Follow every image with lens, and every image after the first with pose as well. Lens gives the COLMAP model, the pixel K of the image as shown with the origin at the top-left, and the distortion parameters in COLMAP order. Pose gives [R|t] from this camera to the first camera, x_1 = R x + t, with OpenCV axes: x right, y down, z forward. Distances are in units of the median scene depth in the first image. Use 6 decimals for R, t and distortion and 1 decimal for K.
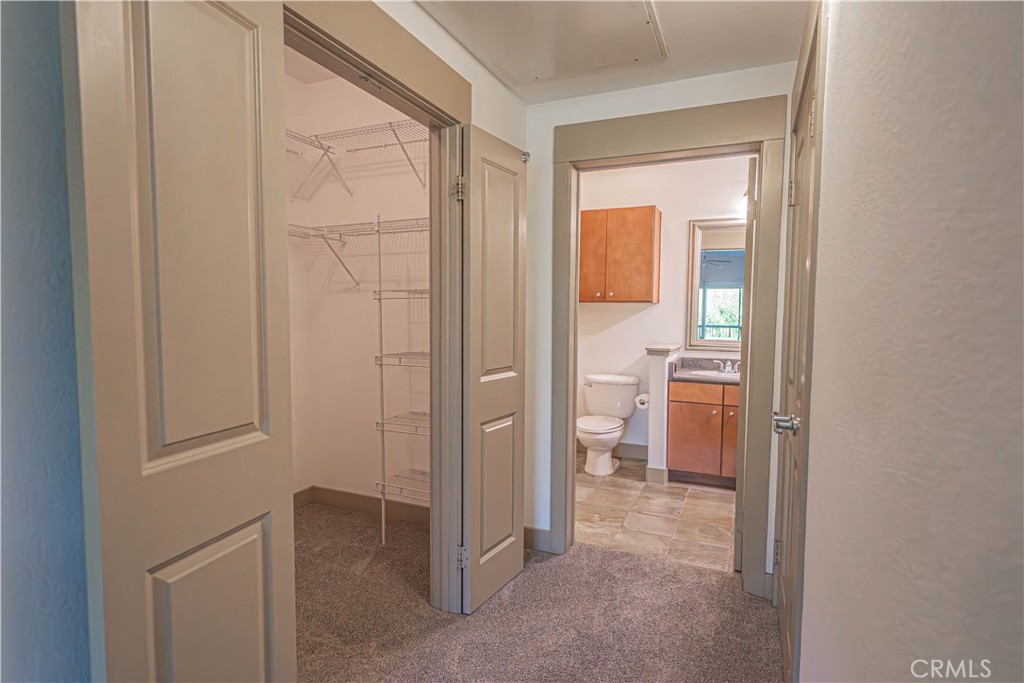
lens RADIAL K [[528.2, 0, 512.0], [0, 528.2, 341.5], [0, 0, 1]] dist [0.000572, 0.000033]
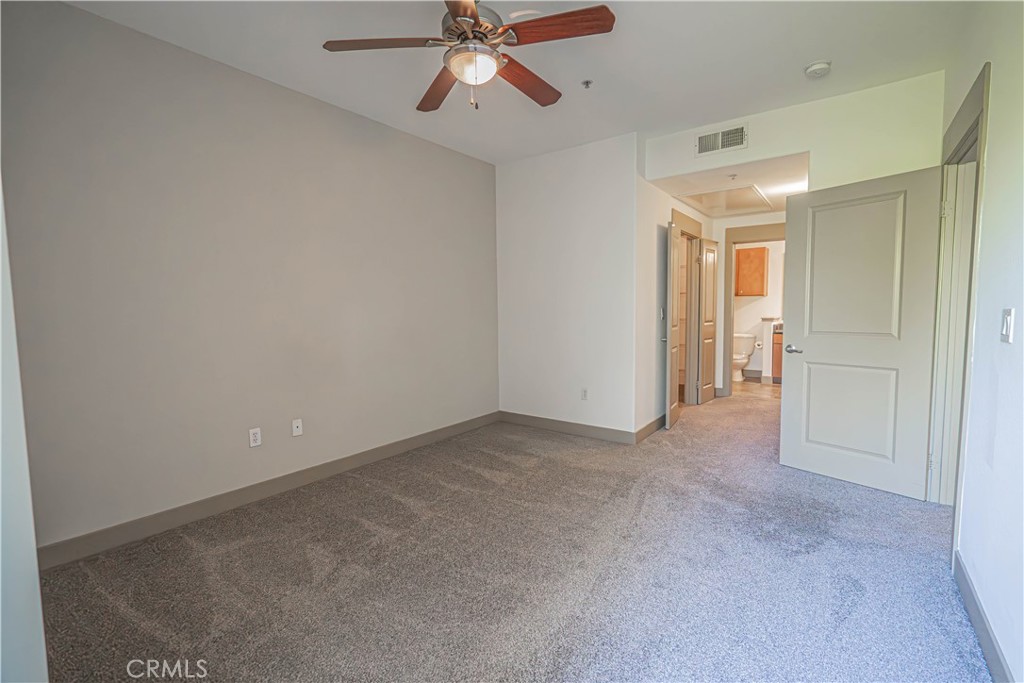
lens RADIAL K [[462.7, 0, 514.8], [0, 462.7, 342.2], [0, 0, 1]] dist [-0.004344, 0.000773]
pose [[0.977838, -0.005097, -0.209301, -0.309796], [0.009365, 0.999768, 0.019406, 0.063049], [0.209153, -0.020936, 0.977659, -0.967941]]
